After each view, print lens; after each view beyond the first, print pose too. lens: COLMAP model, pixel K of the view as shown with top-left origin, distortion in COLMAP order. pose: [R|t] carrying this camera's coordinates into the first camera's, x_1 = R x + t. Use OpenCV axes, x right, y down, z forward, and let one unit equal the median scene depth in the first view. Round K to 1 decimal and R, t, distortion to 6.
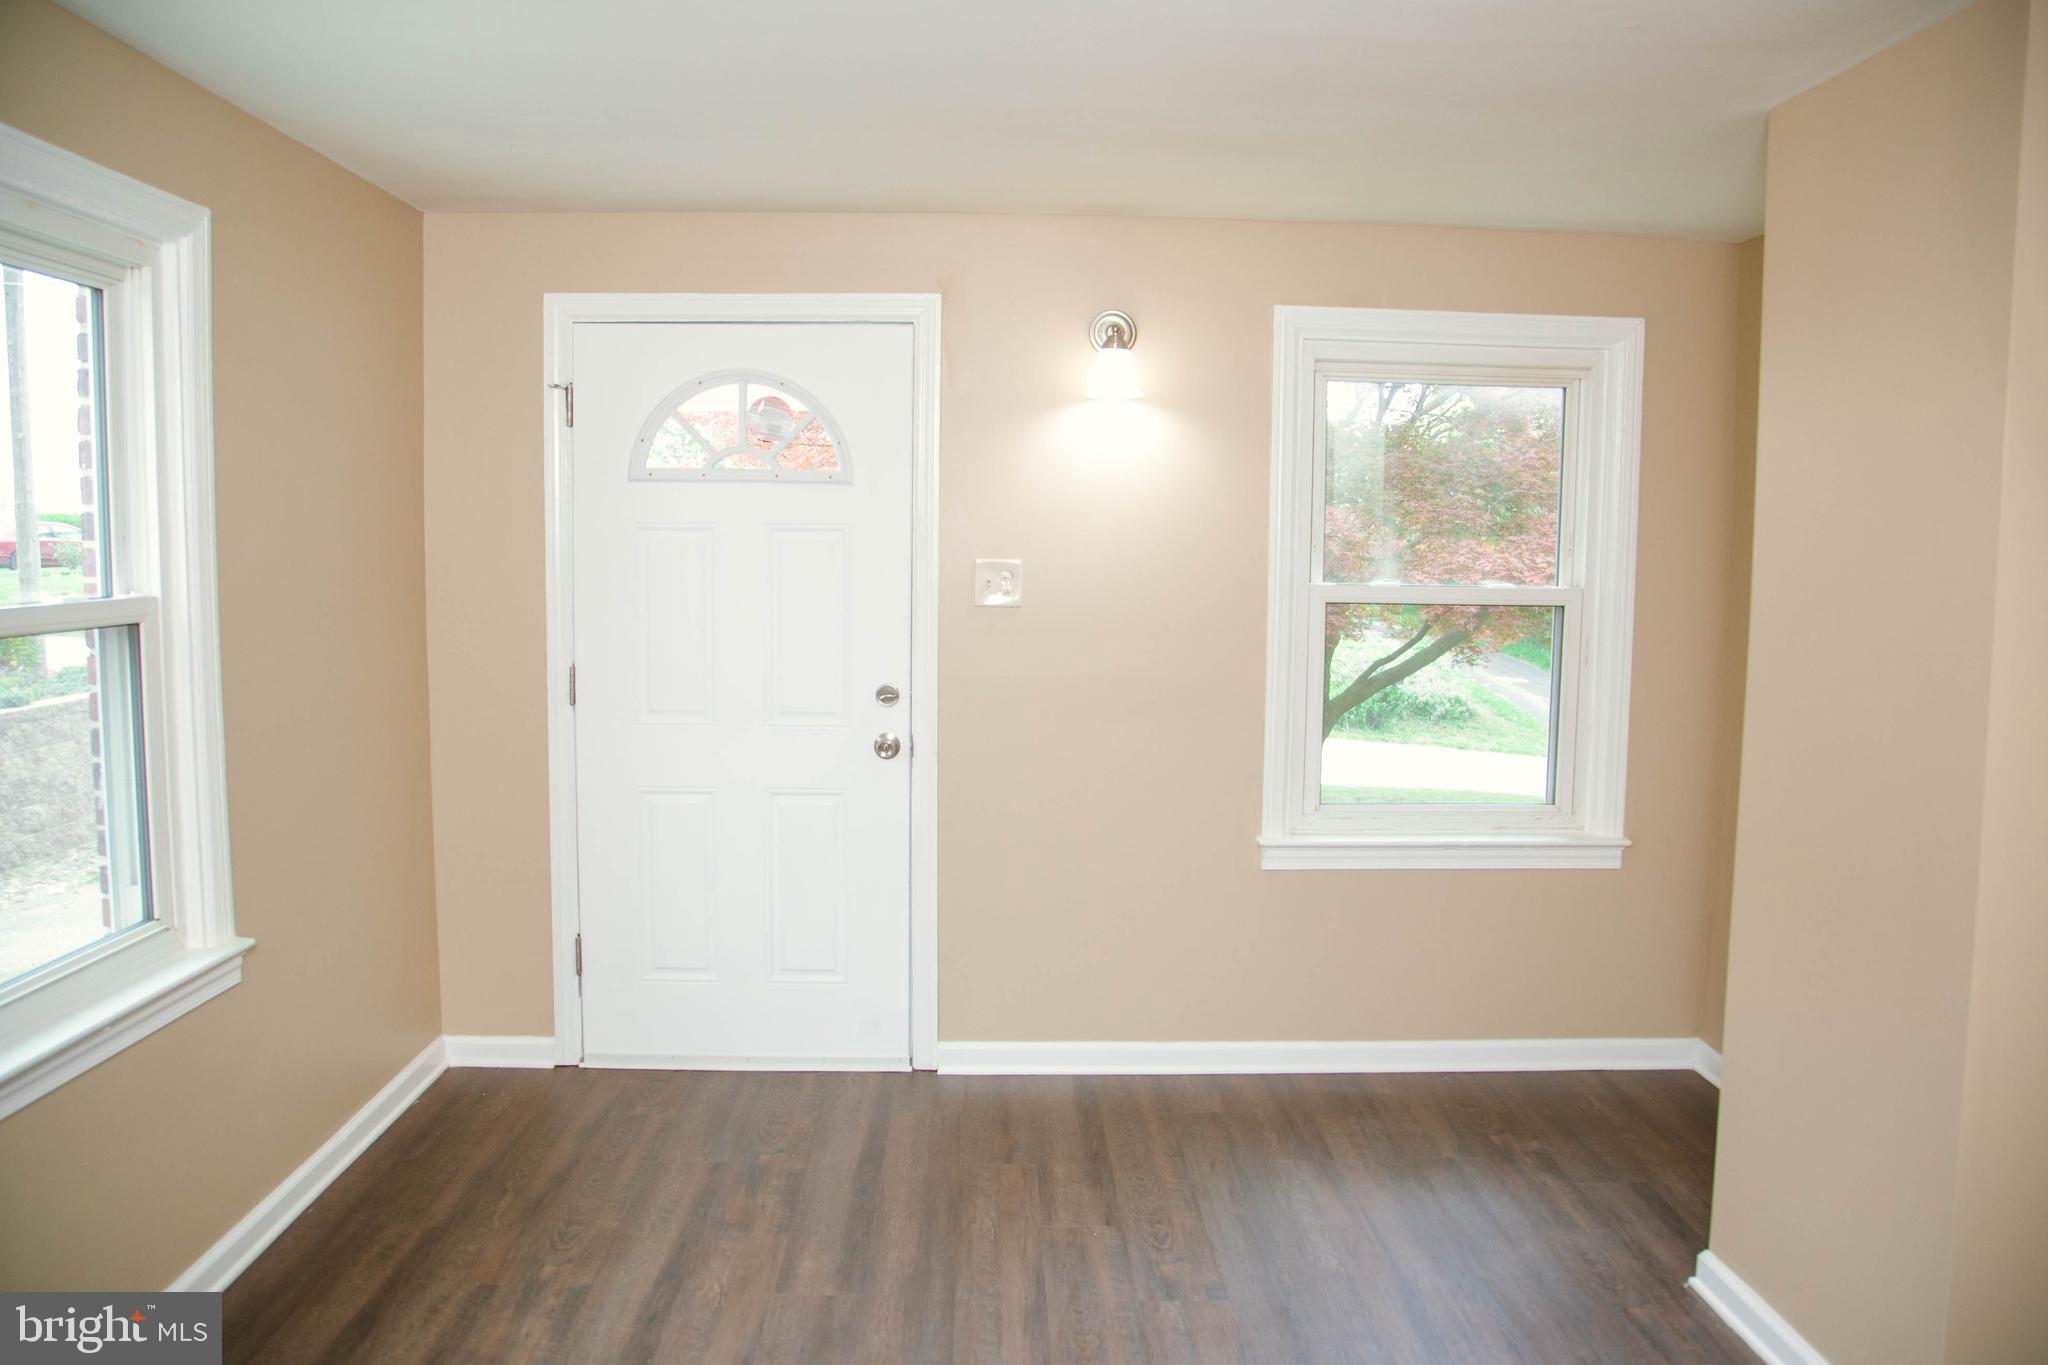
lens RADIAL K [[1470.7, 0, 1029.0], [0, 1470.7, 670.9], [0, 0, 1]] dist [-0.102430, 0.050295]
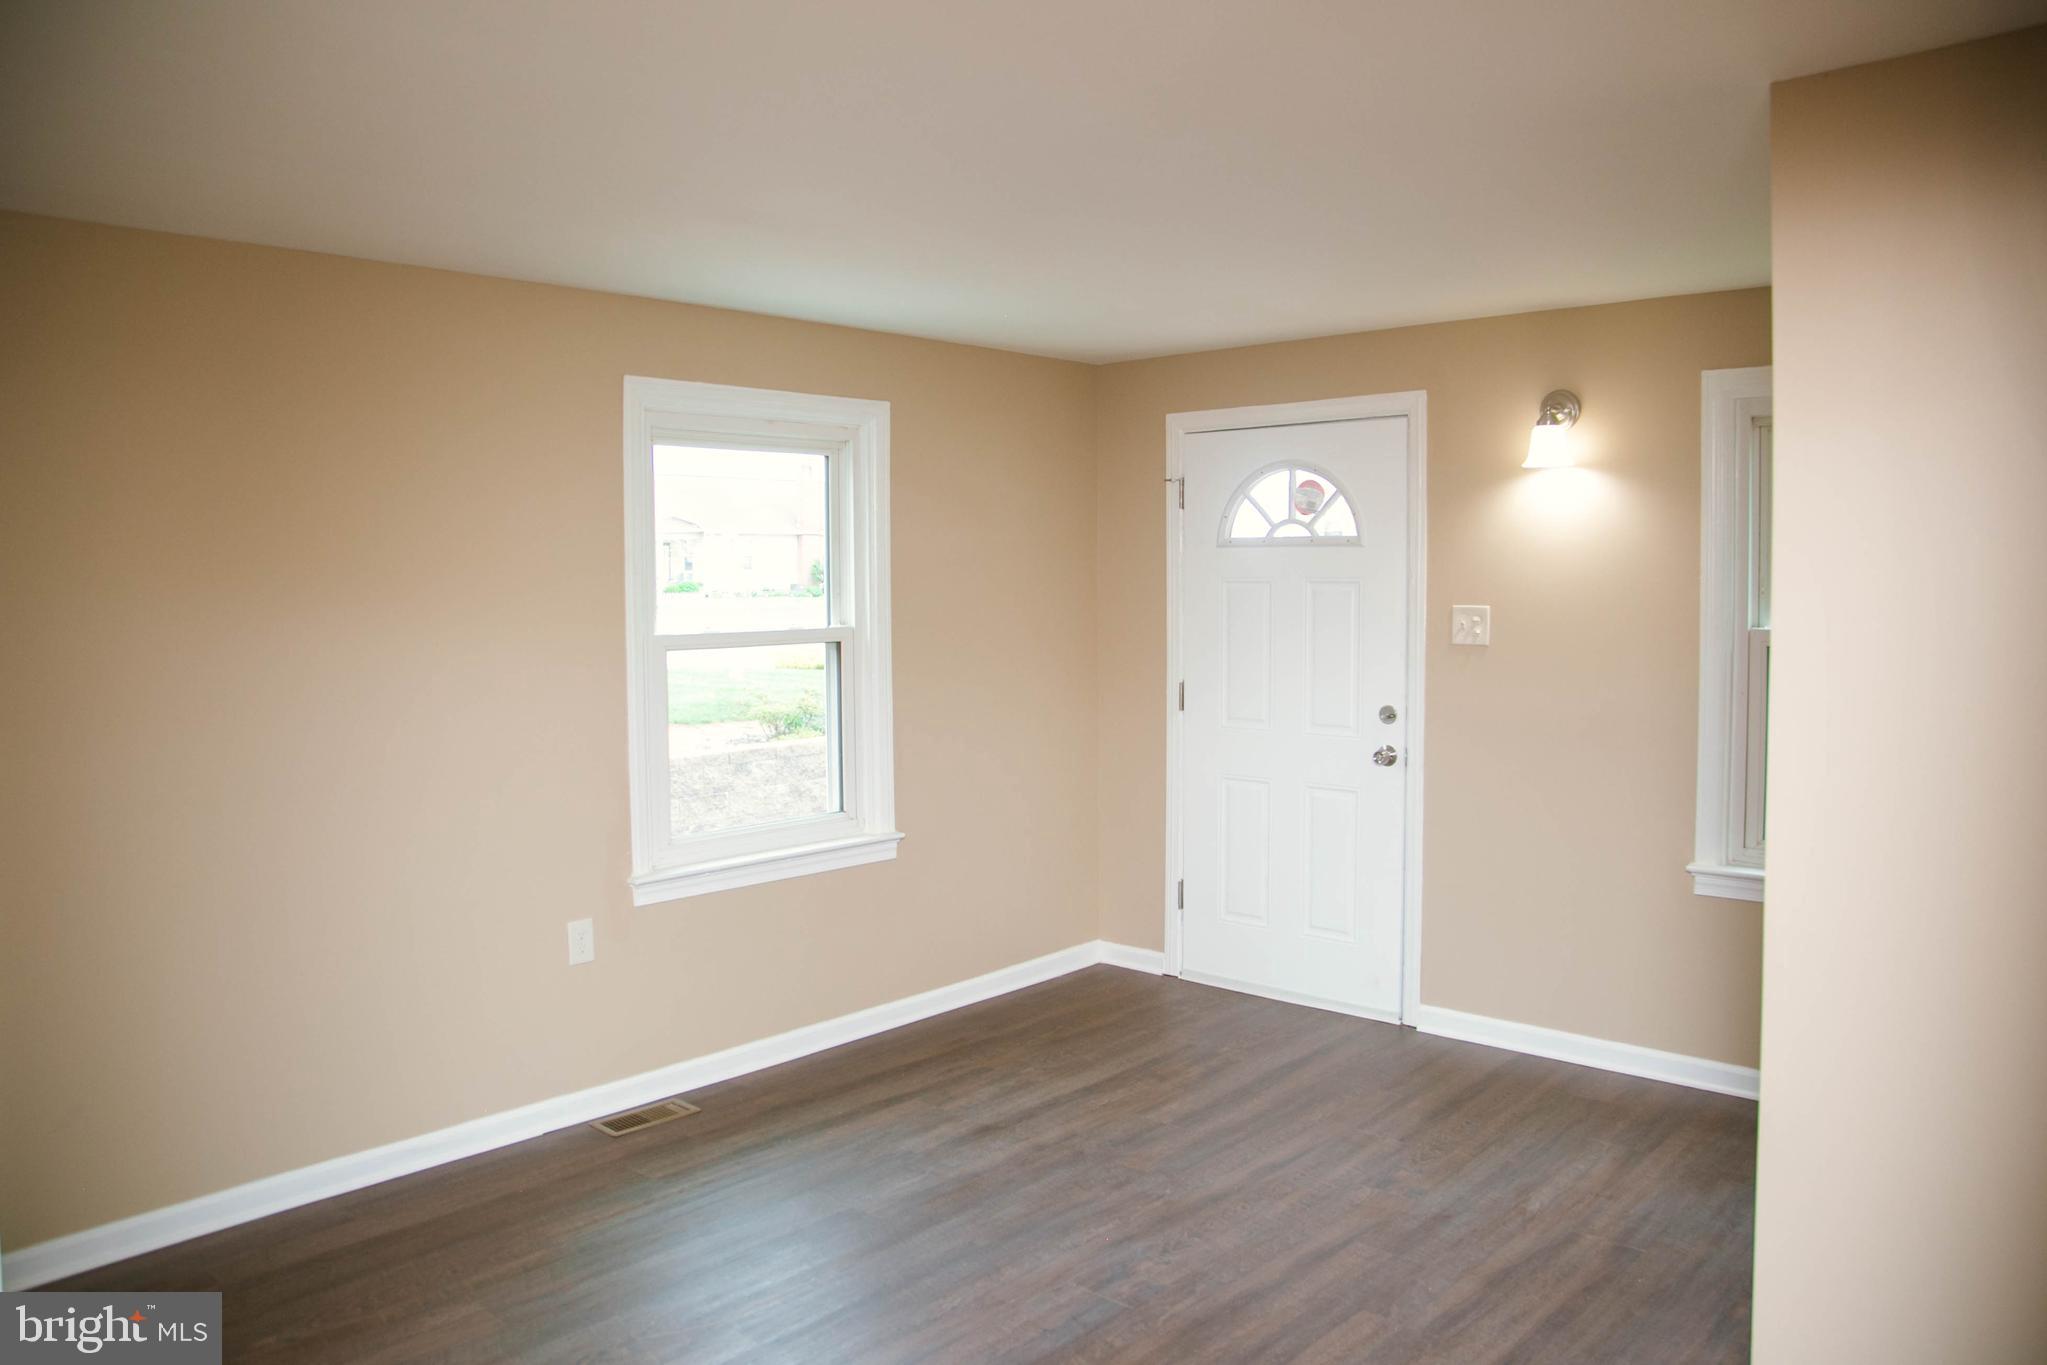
lens RADIAL K [[1469.9, 0, 1021.0], [0, 1469.9, 682.9], [0, 0, 1]] dist [-0.102430, 0.050295]
pose [[0.726645, 0.034377, -0.686152, 0.535075], [-0.048876, 0.998803, -0.001719, 0.007053], [0.685272, 0.034786, 0.727456, -0.113216]]
